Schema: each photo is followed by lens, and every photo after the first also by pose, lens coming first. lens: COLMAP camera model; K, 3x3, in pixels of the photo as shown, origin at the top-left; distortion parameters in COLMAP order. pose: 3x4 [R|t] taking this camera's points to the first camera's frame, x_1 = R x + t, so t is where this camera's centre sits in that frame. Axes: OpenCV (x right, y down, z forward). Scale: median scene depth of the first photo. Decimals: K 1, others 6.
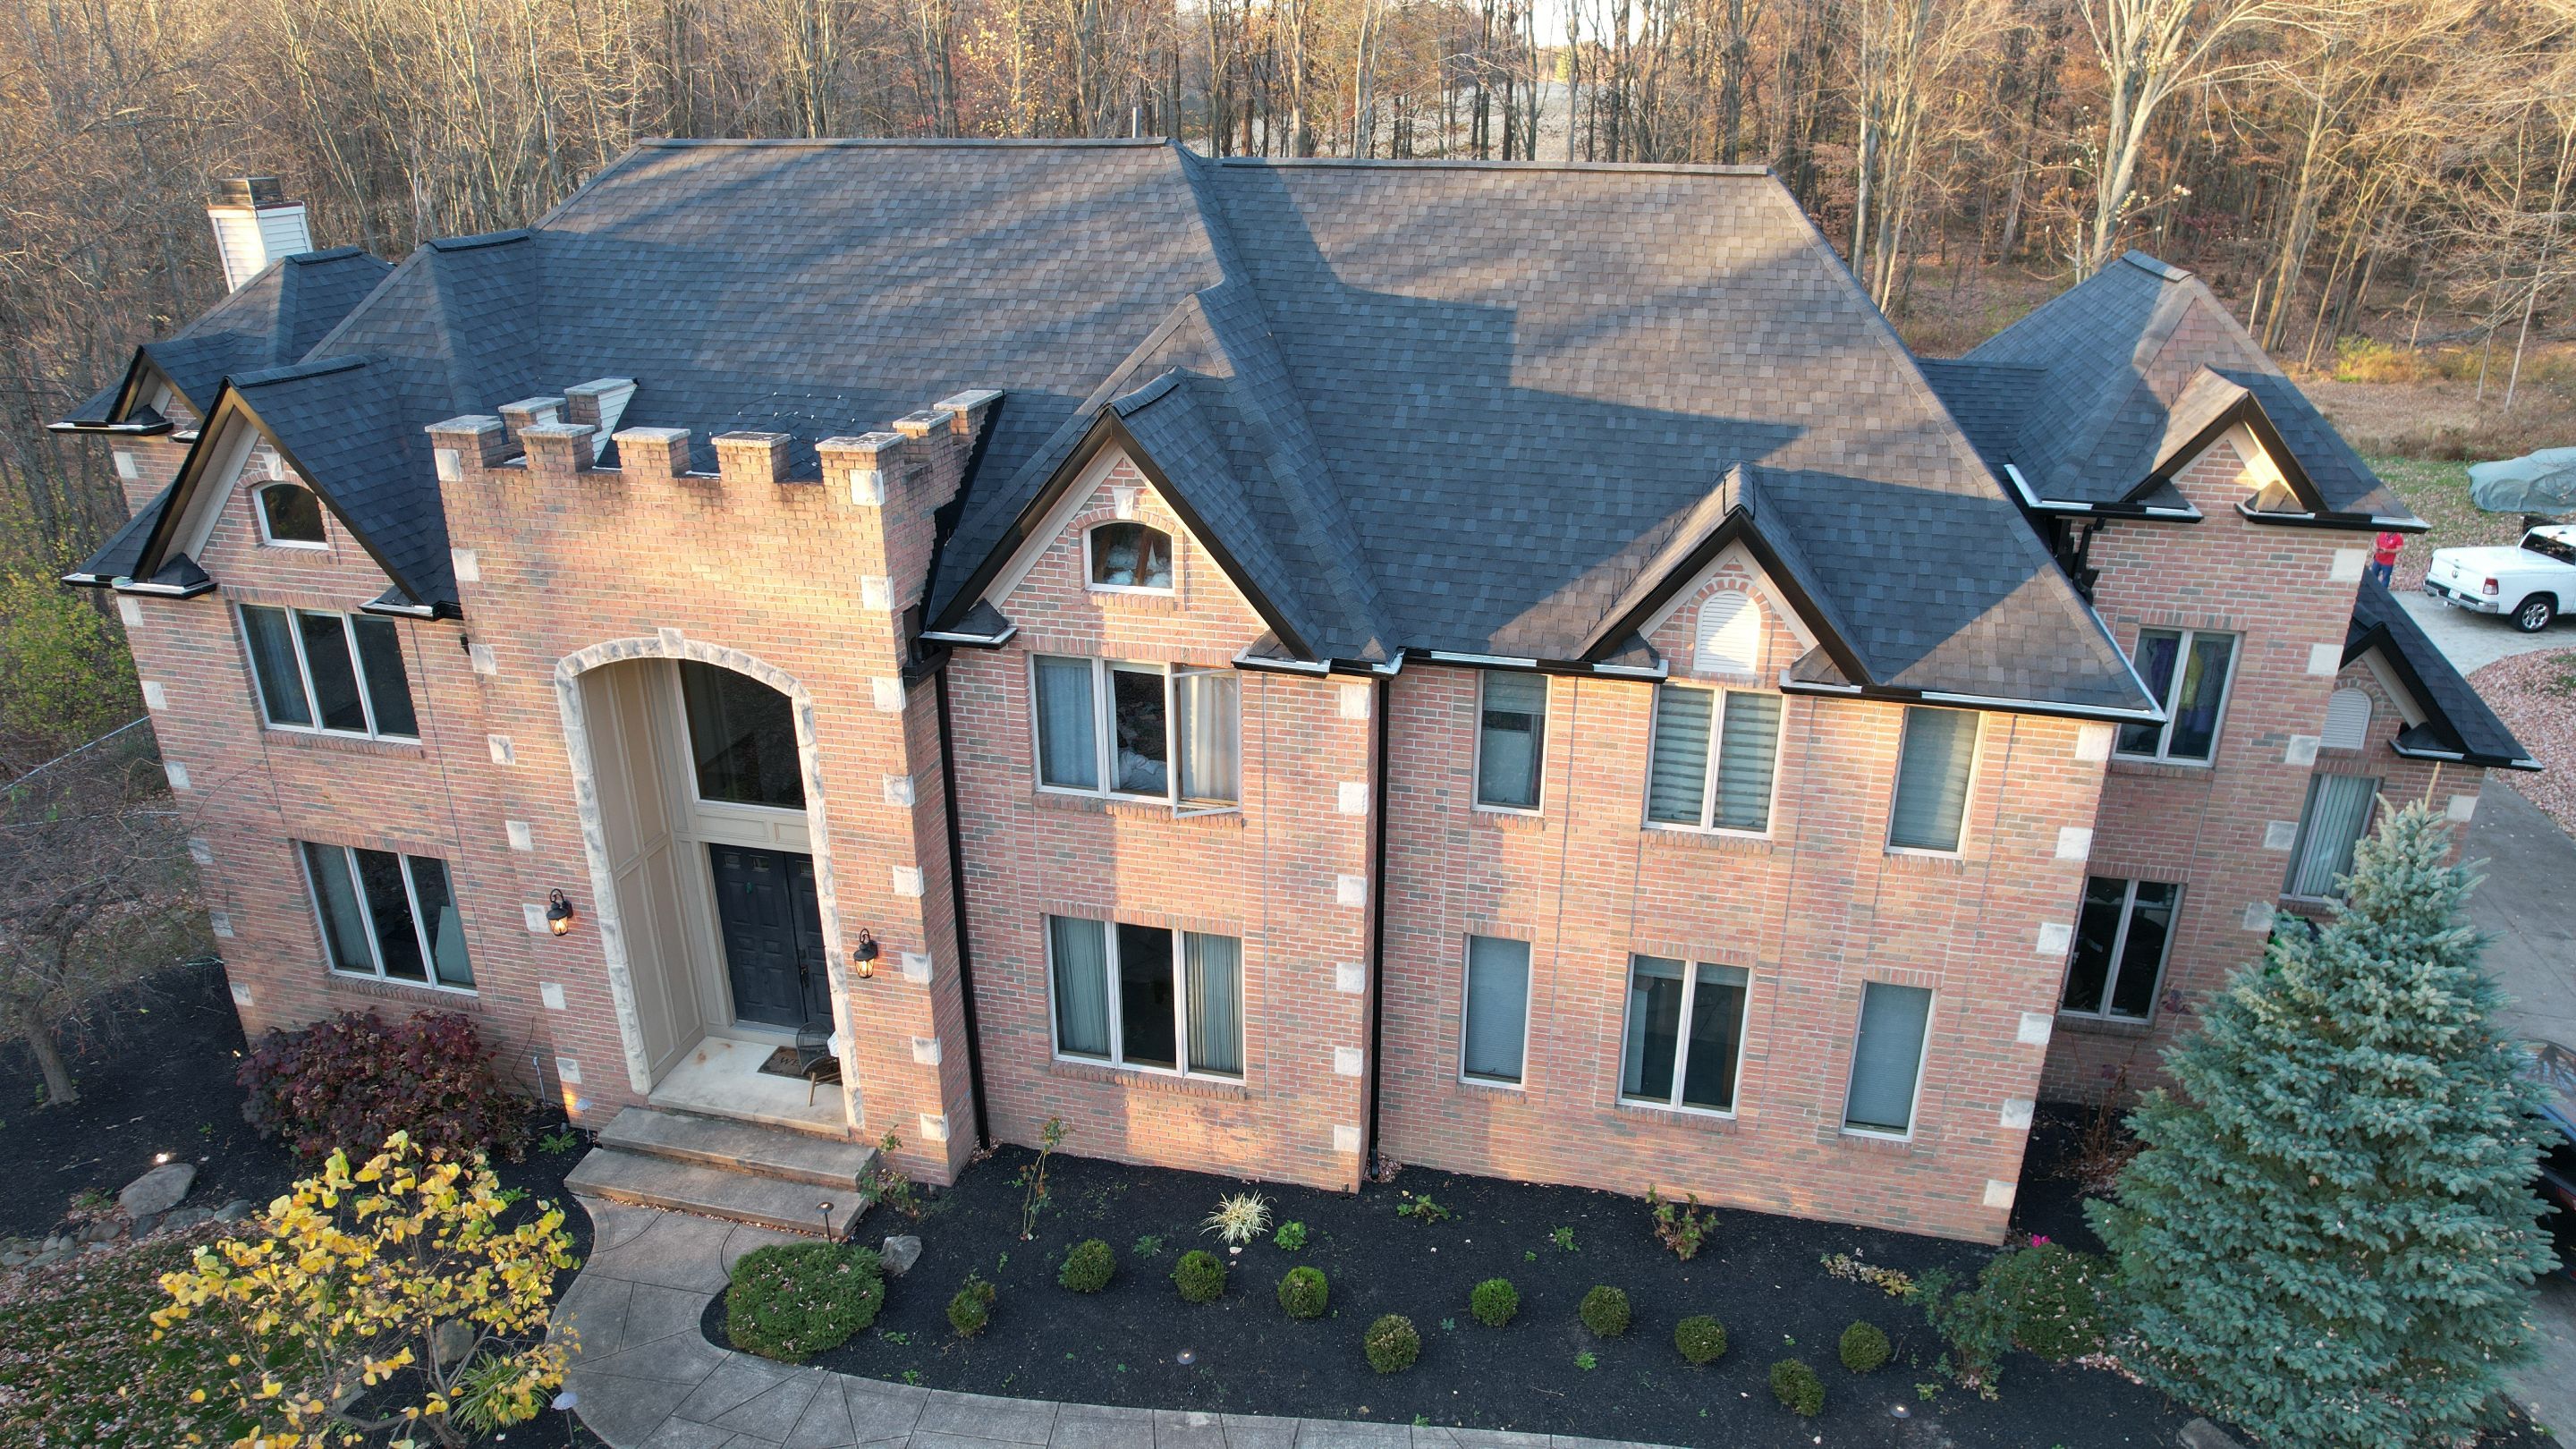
lens RADIAL K [[1650.1, 0, 1293.2], [0, 1650.1, 739.7], [0, 0, 1]] dist [-0.076517, 0.061179]
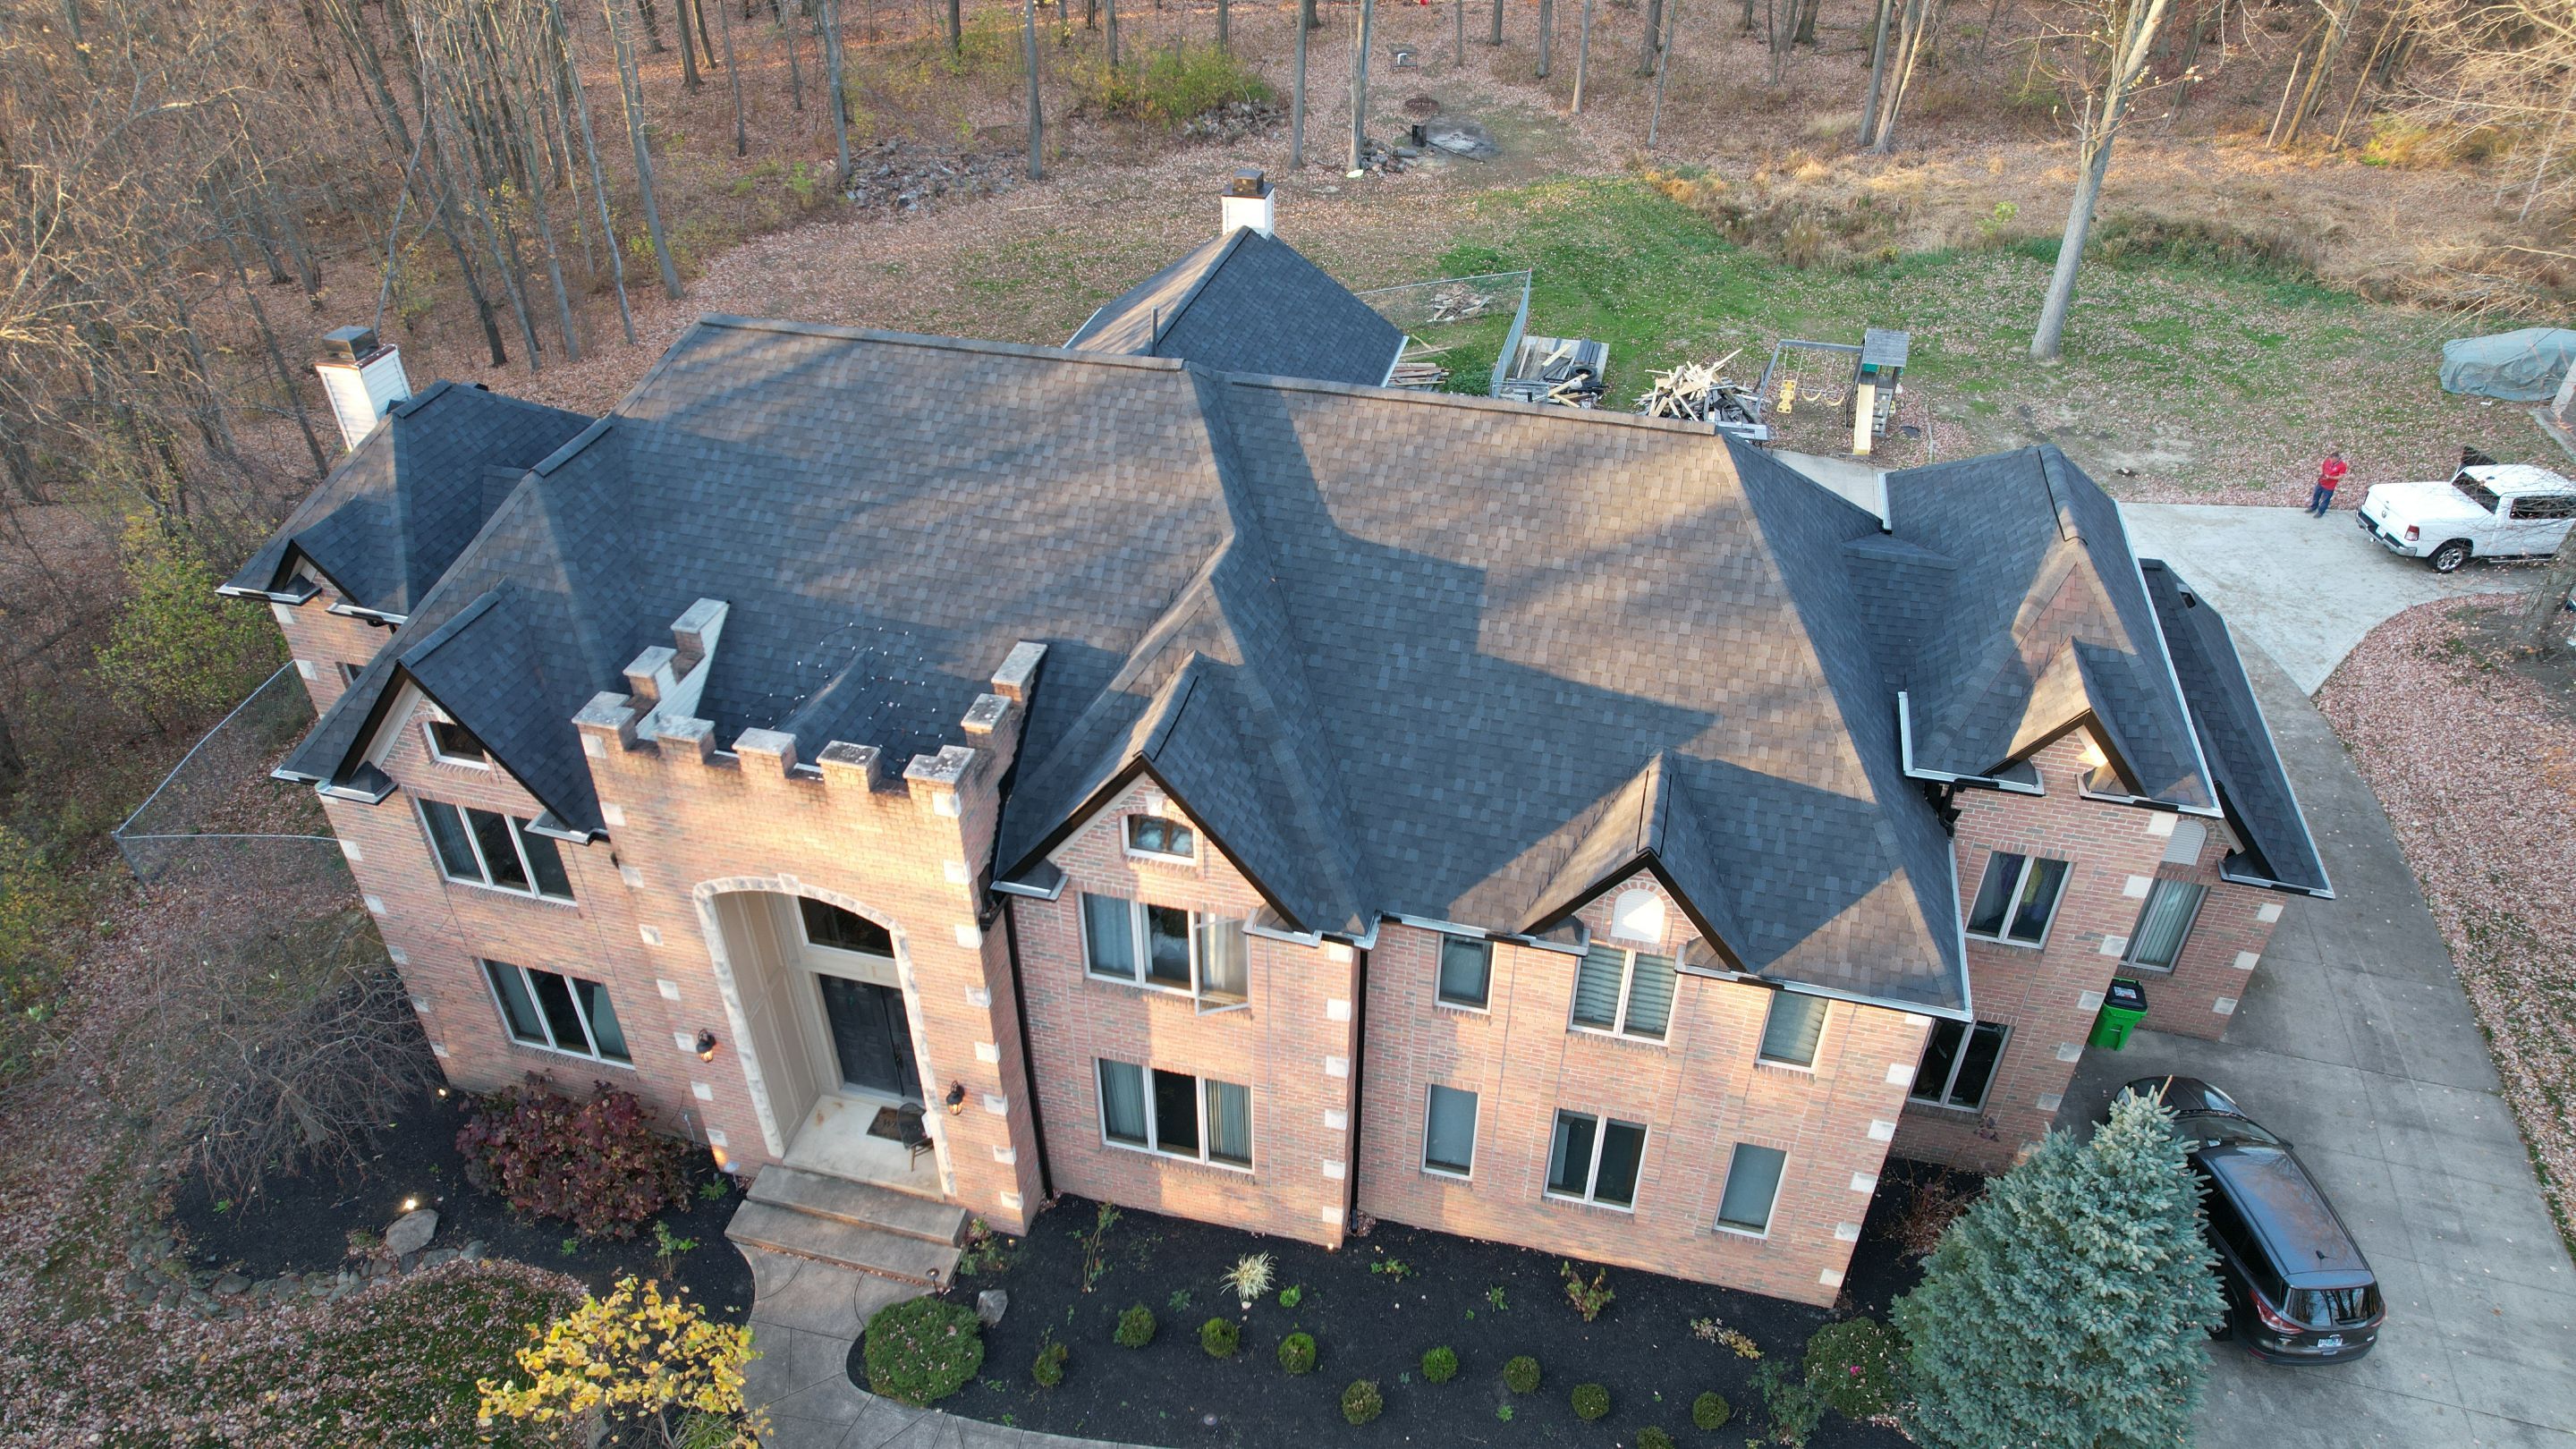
lens RADIAL K [[1650.1, 0, 1292.4], [0, 1650.1, 732.1], [0, 0, 1]] dist [-0.076517, 0.061179]
pose [[0.999964, 0.006123, -0.005850, 0.006540], [-0.004578, 0.972037, 0.234784, -0.440343], [0.007124, -0.234749, 0.972030, -0.166476]]
